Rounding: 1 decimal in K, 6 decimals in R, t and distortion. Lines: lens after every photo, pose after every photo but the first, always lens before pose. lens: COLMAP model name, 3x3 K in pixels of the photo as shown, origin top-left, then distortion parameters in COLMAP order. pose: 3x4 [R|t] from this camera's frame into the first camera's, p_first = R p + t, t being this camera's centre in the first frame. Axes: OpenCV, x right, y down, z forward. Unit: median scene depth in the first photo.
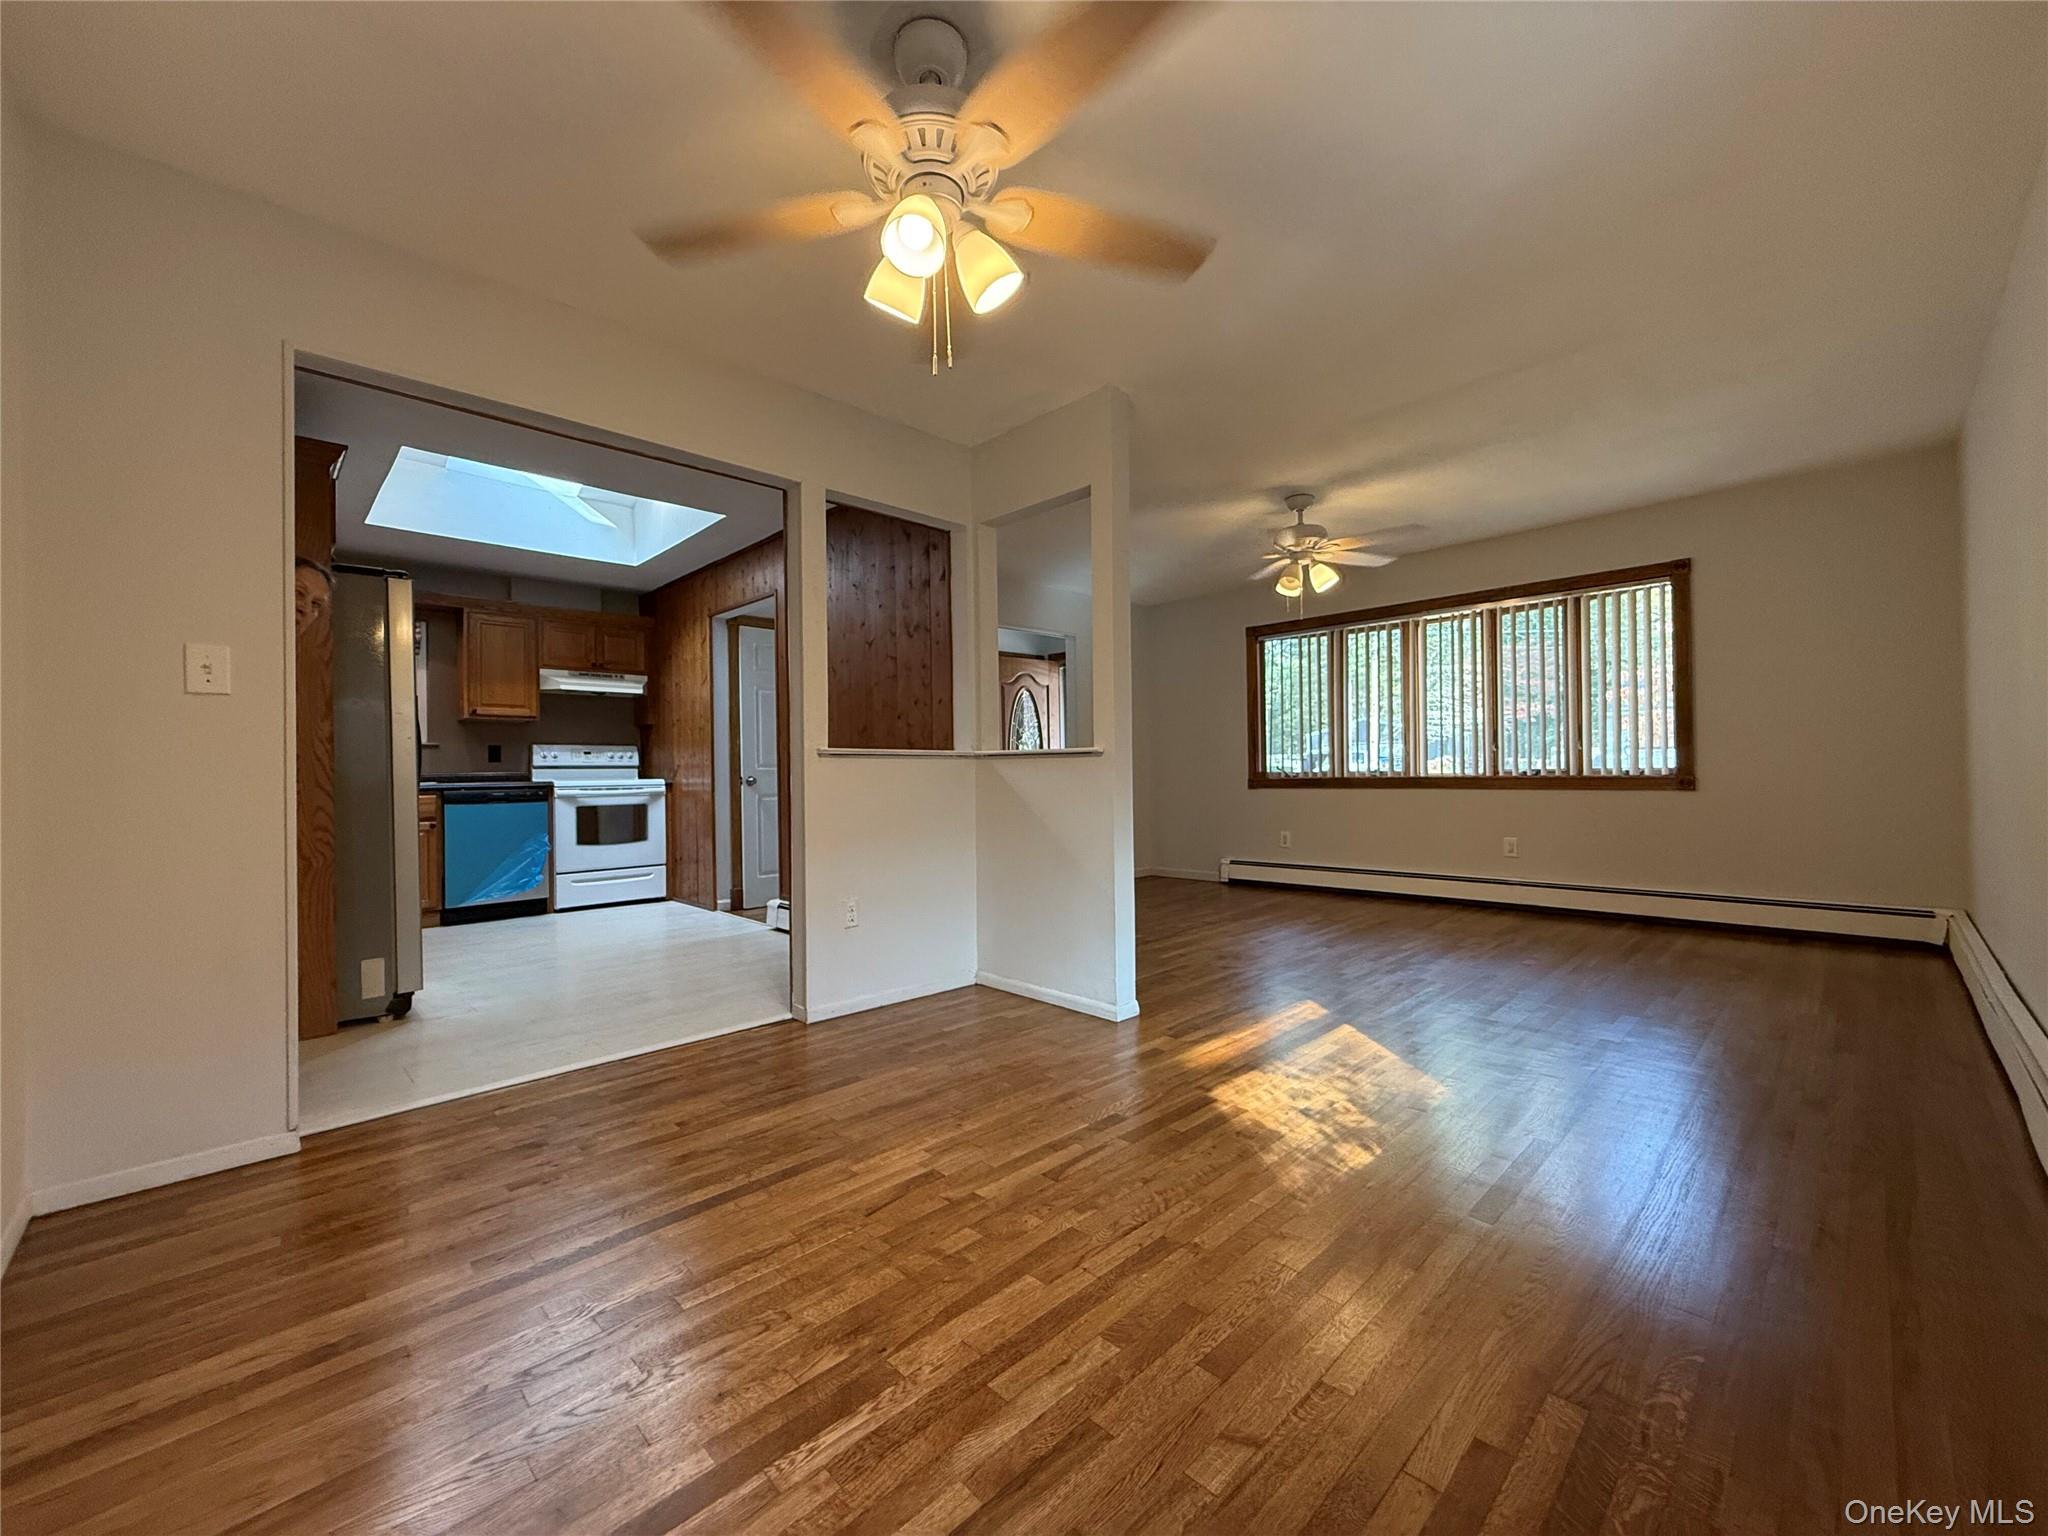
lens RADIAL K [[821.7, 0, 1028.5], [0, 821.7, 769.0], [0, 0, 1]] dist [0.000124, -0.000040]
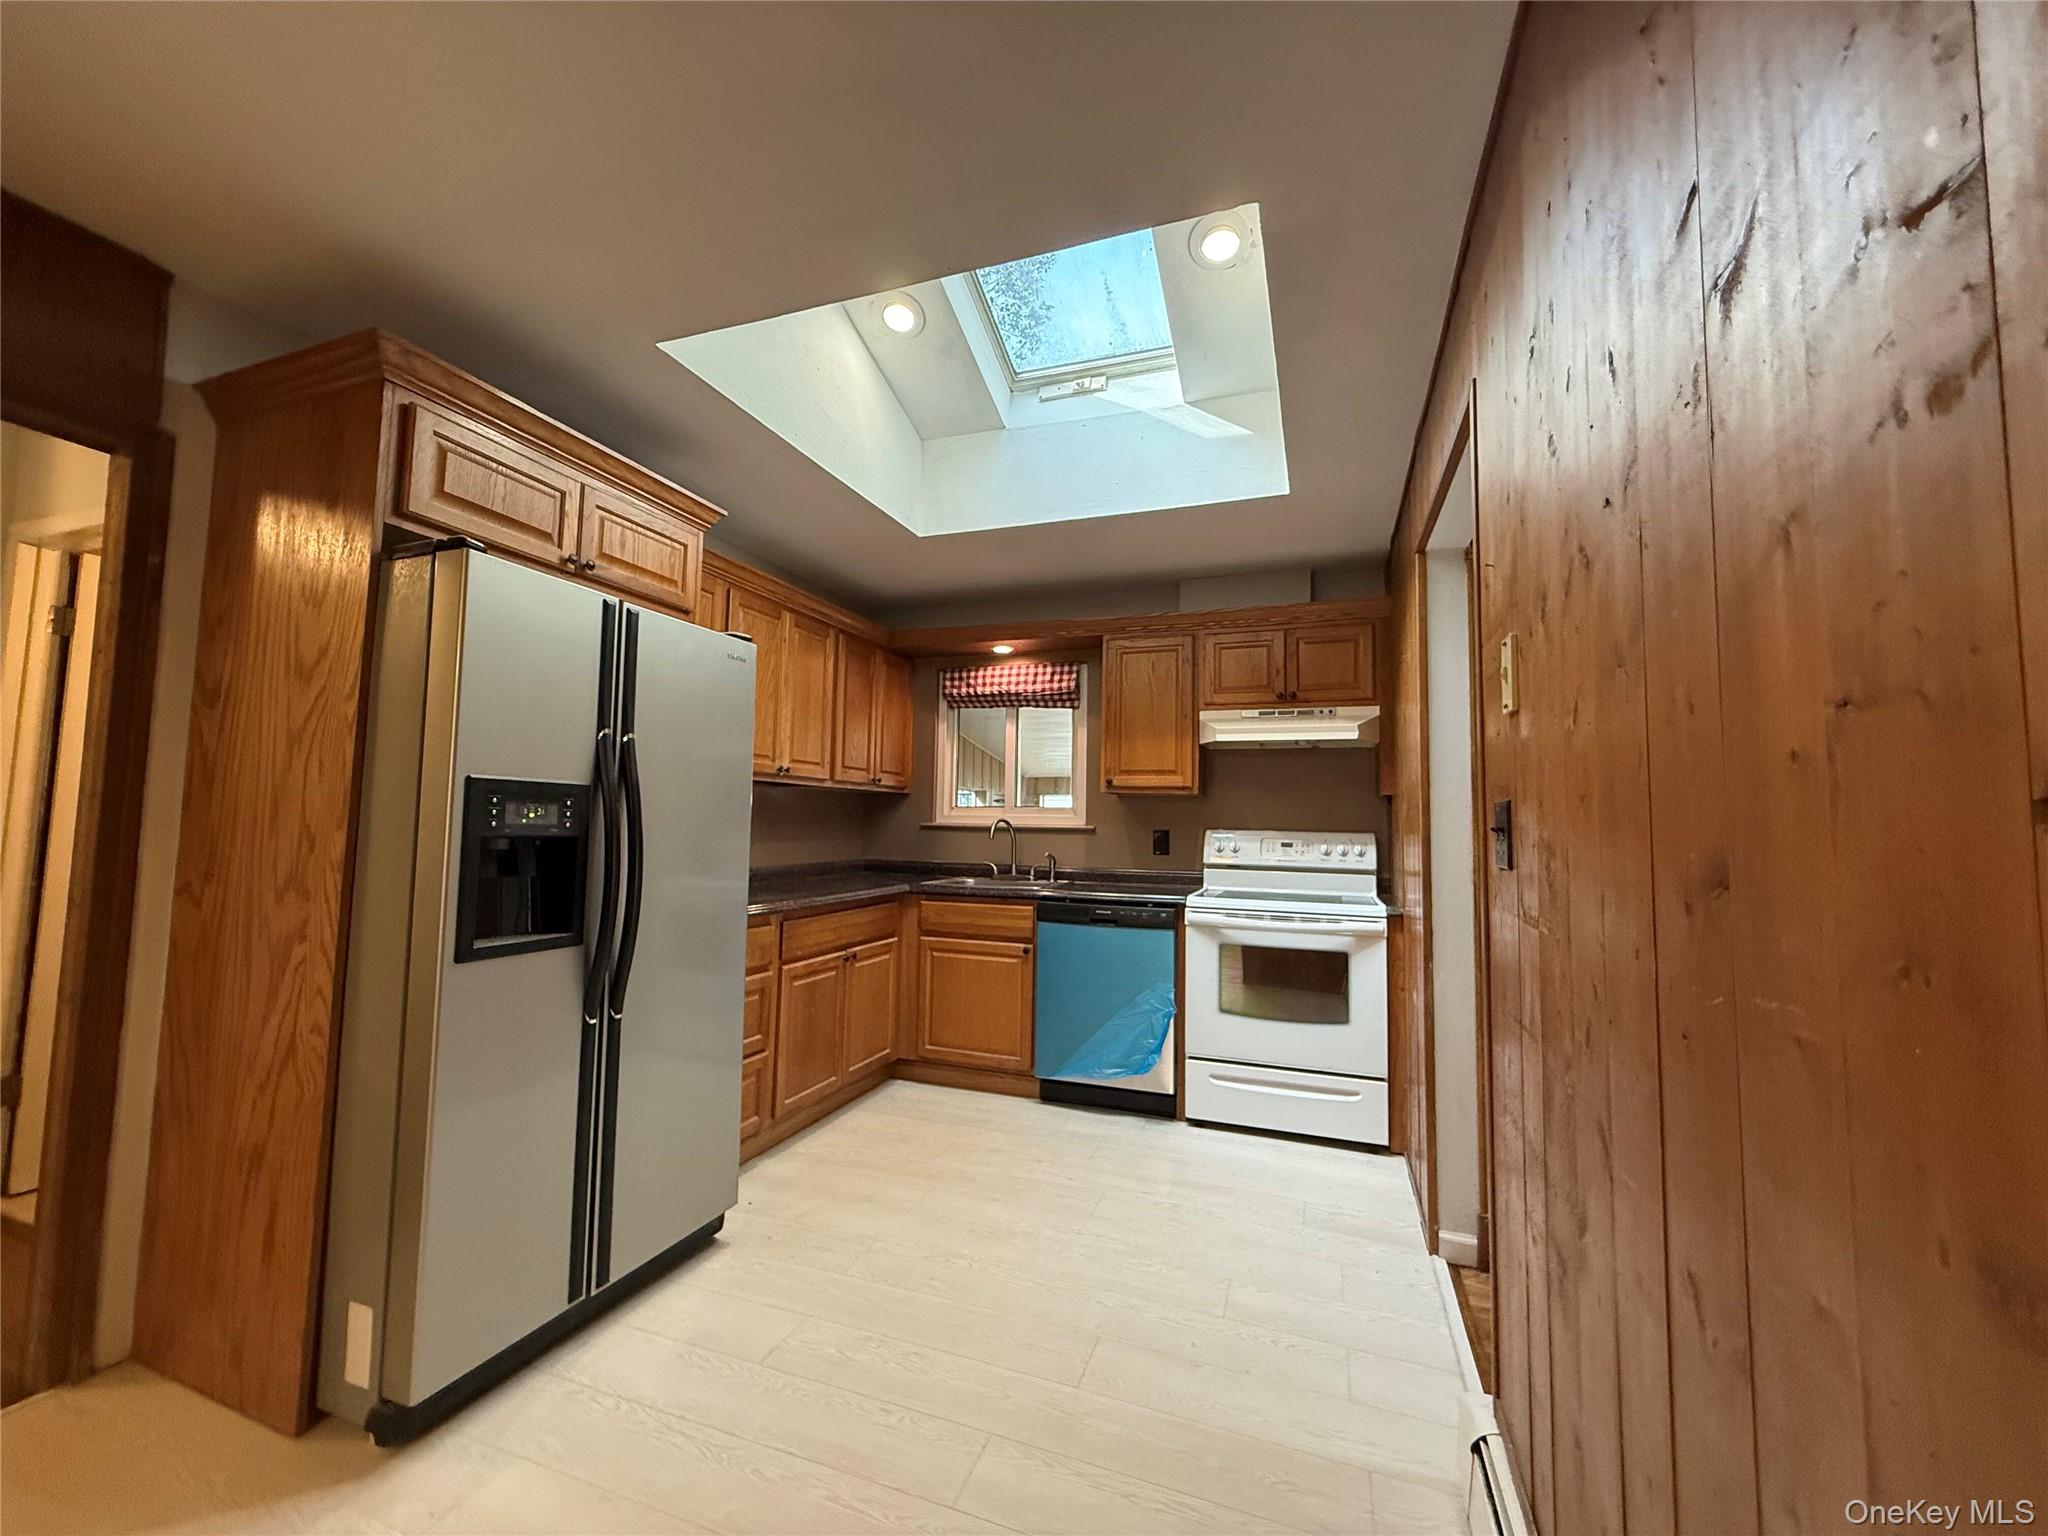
lens RADIAL K [[821.7, 0, 1023.3], [0, 821.7, 771.1], [0, 0, 1]] dist [0.000124, -0.000040]
pose [[0.422800, -0.035900, -0.905512, -0.081743], [-0.020348, 0.998587, -0.049091, -0.041487], [0.905995, 0.039181, 0.421472, 0.602279]]
